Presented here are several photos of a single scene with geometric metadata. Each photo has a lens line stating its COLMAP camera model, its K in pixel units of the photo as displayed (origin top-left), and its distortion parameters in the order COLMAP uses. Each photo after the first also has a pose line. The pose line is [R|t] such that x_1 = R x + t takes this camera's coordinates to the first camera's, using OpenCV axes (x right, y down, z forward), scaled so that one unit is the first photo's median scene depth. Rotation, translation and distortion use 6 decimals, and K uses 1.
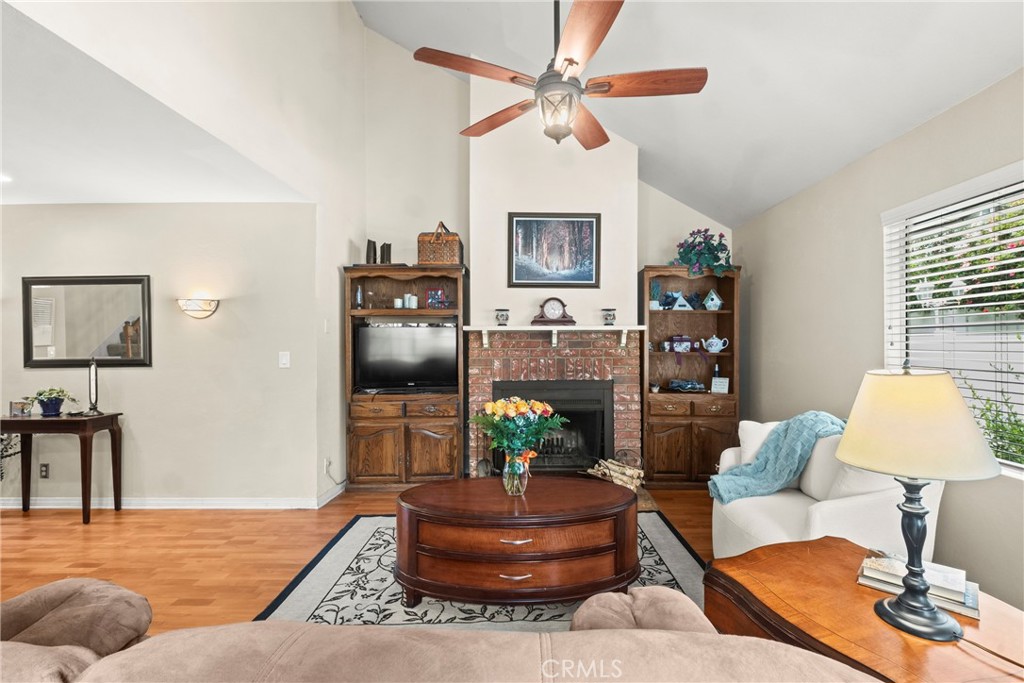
lens RADIAL K [[452.8, 0, 525.3], [0, 452.8, 339.8], [0, 0, 1]] dist [0.005907, -0.004994]
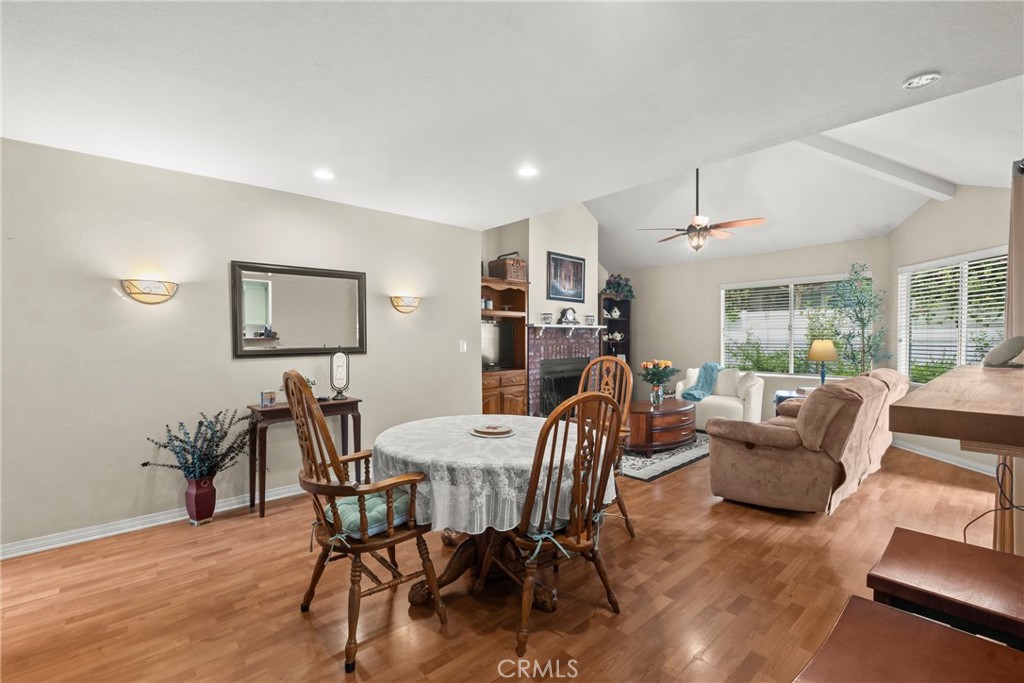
lens RADIAL K [[452.8, 0, 513.4], [0, 452.8, 340.0], [0, 0, 1]] dist [0.005907, -0.004994]
pose [[0.736133, -0.001444, 0.676836, -1.187308], [-0.003272, 0.999978, 0.005692, 0.015026], [-0.676829, -0.006404, 0.736112, -0.067466]]
